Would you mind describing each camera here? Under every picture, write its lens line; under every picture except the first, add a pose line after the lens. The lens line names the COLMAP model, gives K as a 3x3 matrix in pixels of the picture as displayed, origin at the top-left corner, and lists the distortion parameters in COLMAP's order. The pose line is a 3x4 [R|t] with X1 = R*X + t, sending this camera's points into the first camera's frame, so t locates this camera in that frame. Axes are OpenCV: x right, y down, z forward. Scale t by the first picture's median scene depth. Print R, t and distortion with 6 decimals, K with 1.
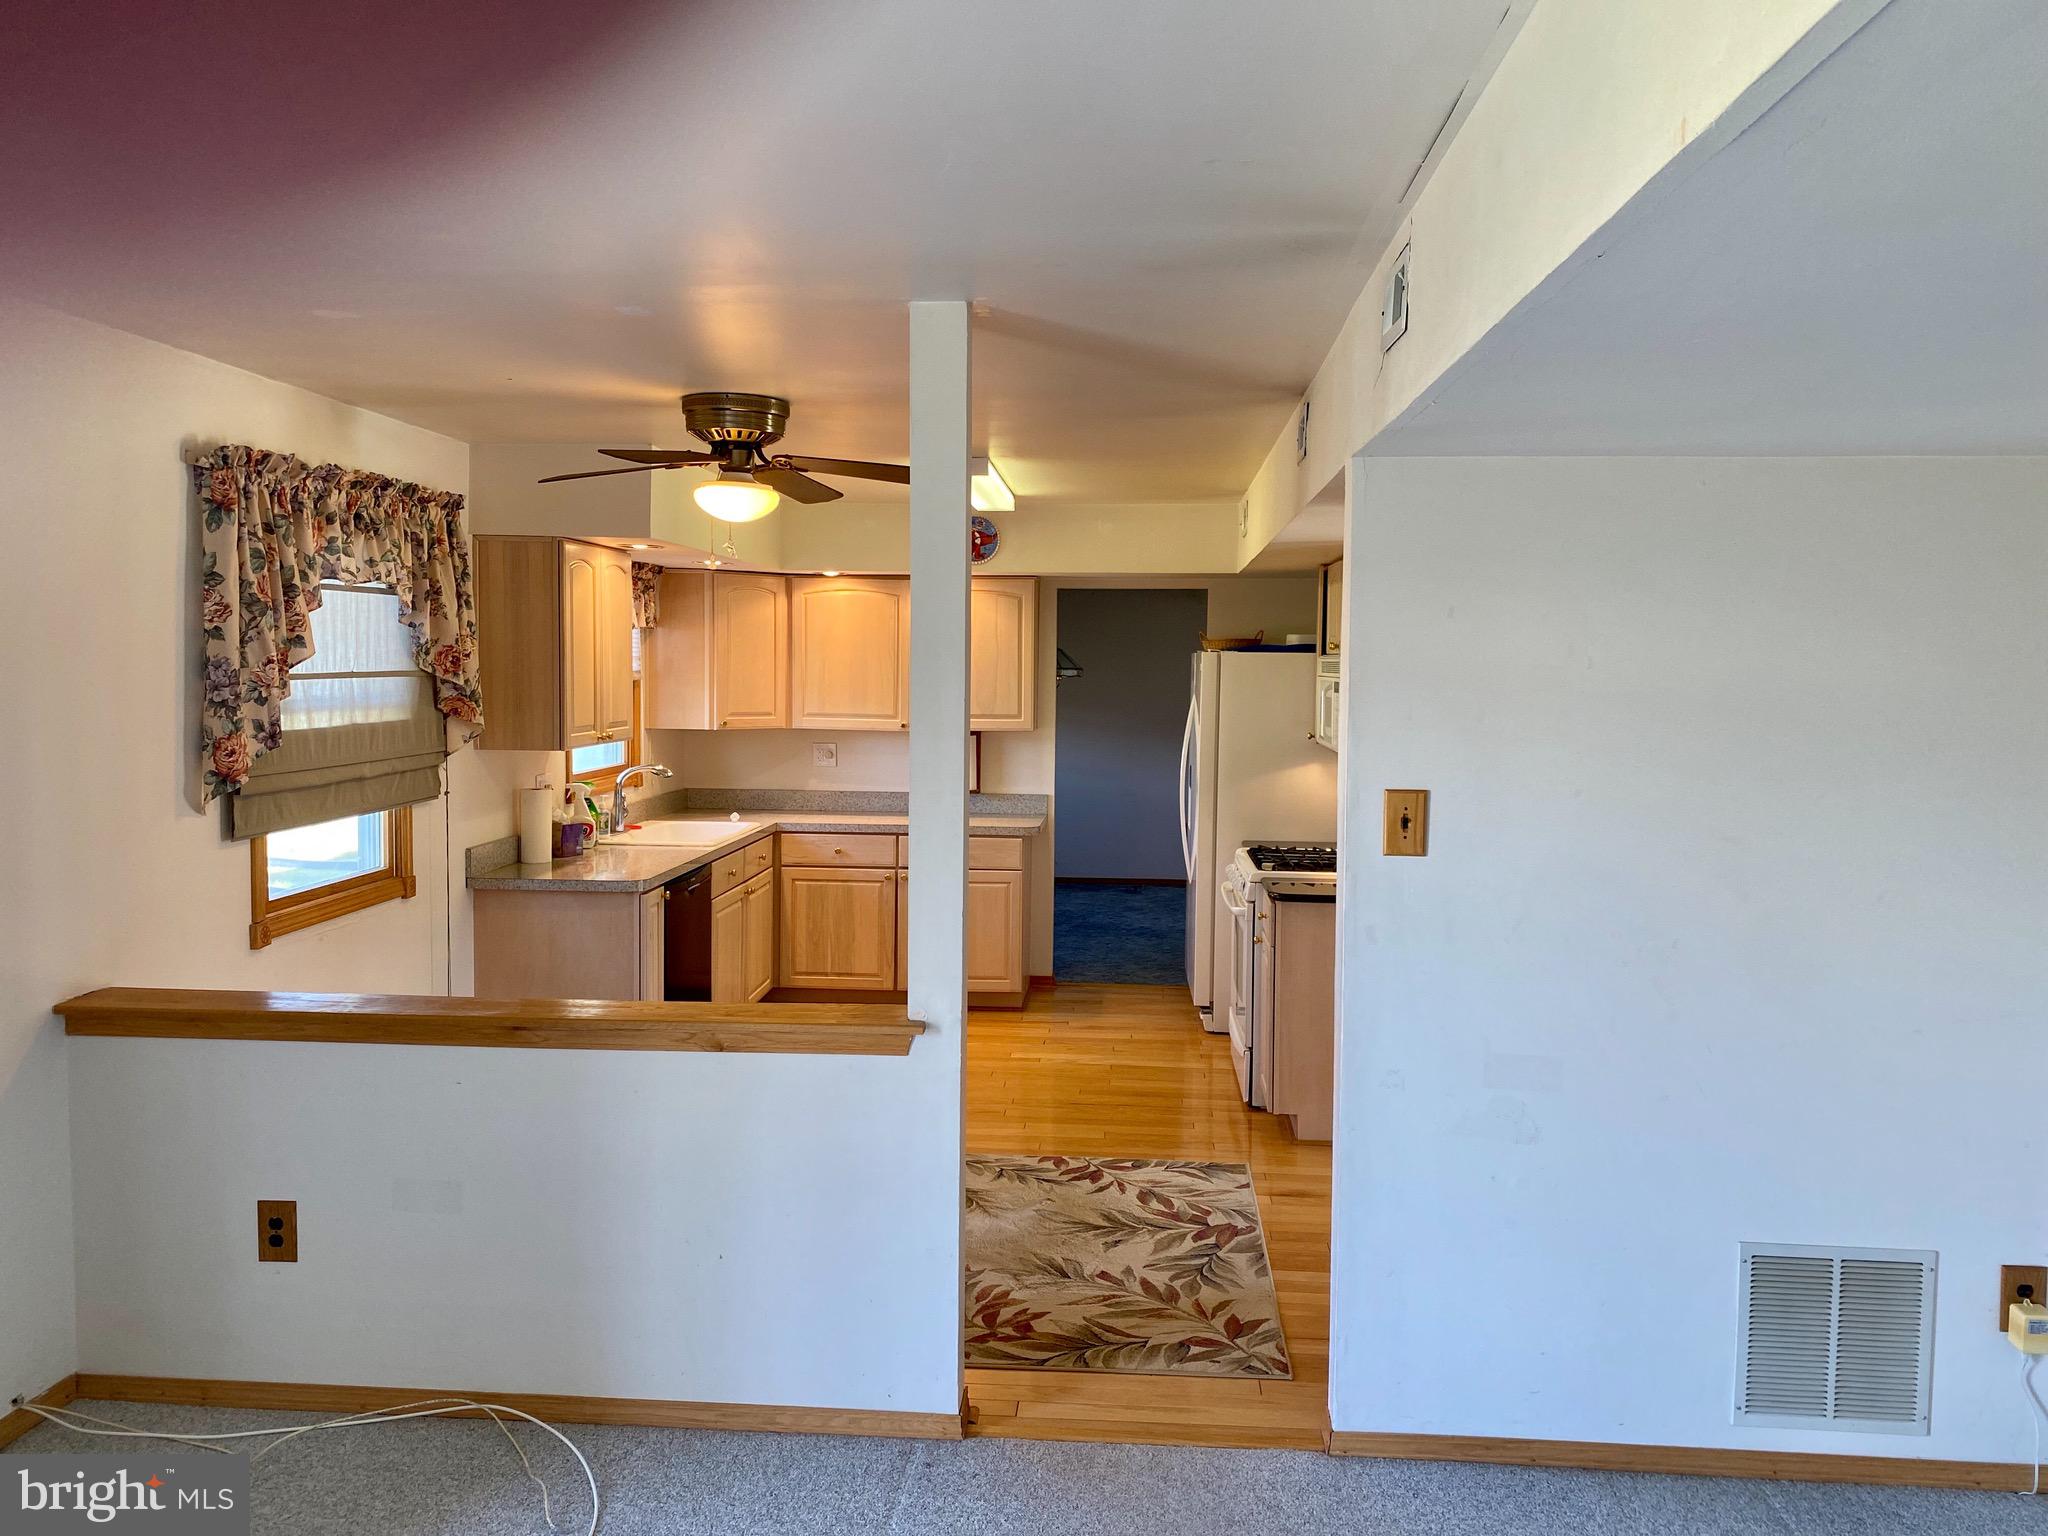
lens RADIAL K [[1575.0, 0, 1028.8], [0, 1575.0, 773.5], [0, 0, 1]] dist [0.033625, -0.046140]
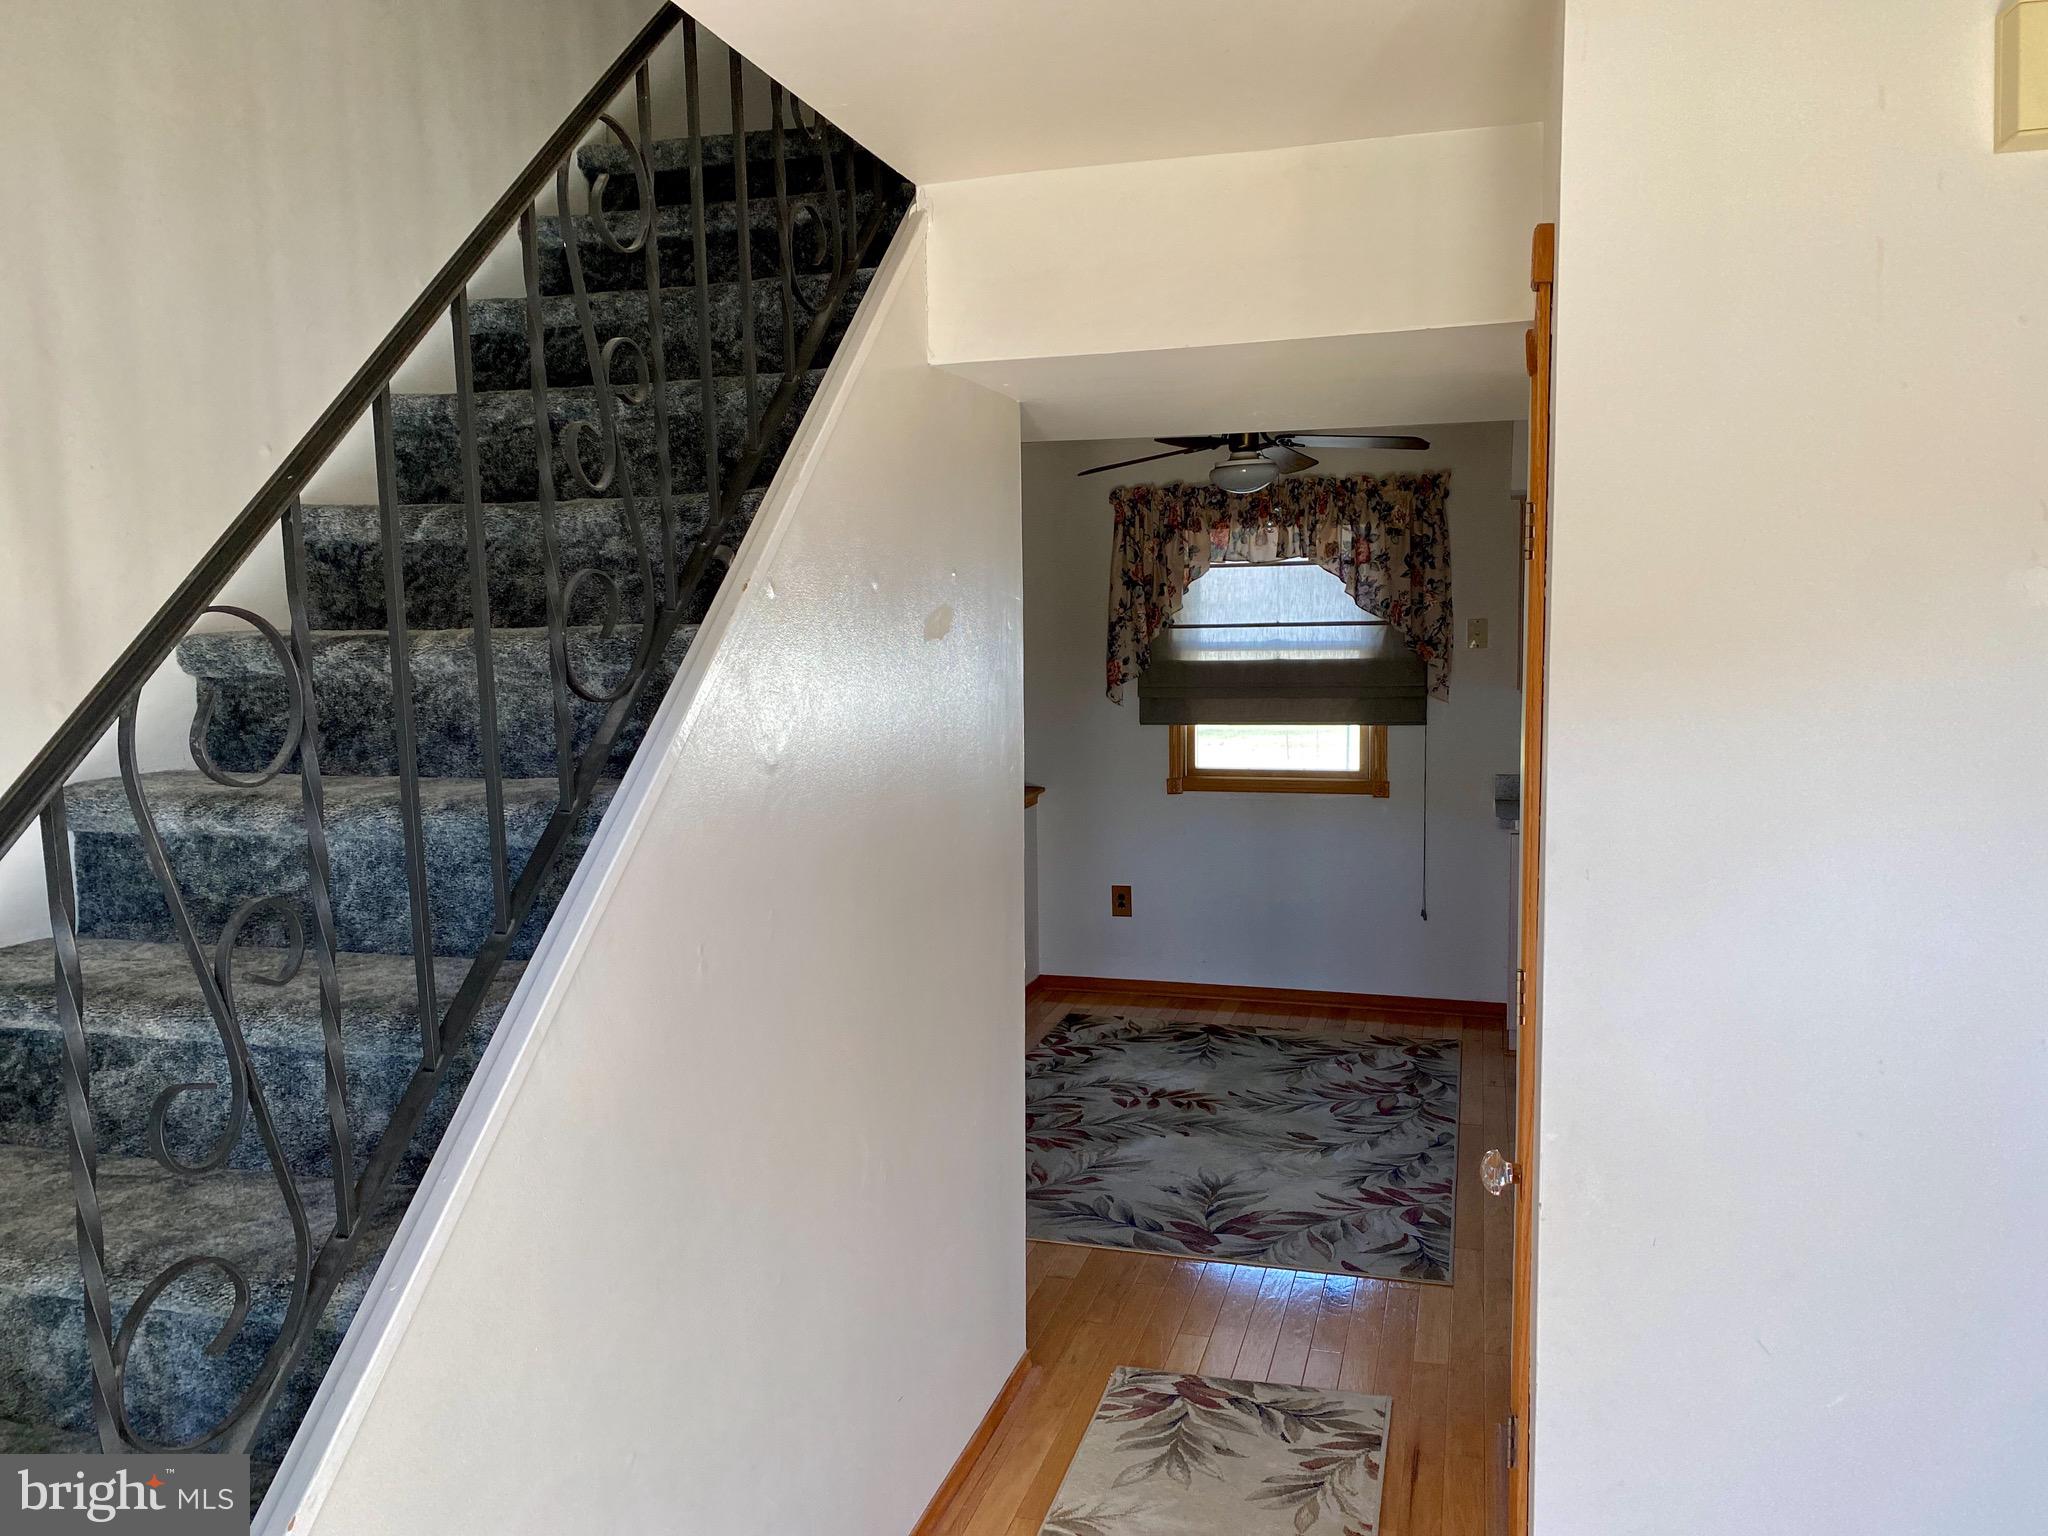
lens RADIAL K [[1575.0, 0, 1030.0], [0, 1575.0, 763.1], [0, 0, 1]] dist [0.033625, -0.046140]
pose [[-0.188706, 0.100320, -0.976896, 0.997667], [-0.063071, 0.991477, 0.114001, -0.084290], [0.980006, 0.083127, -0.180770, 1.025159]]
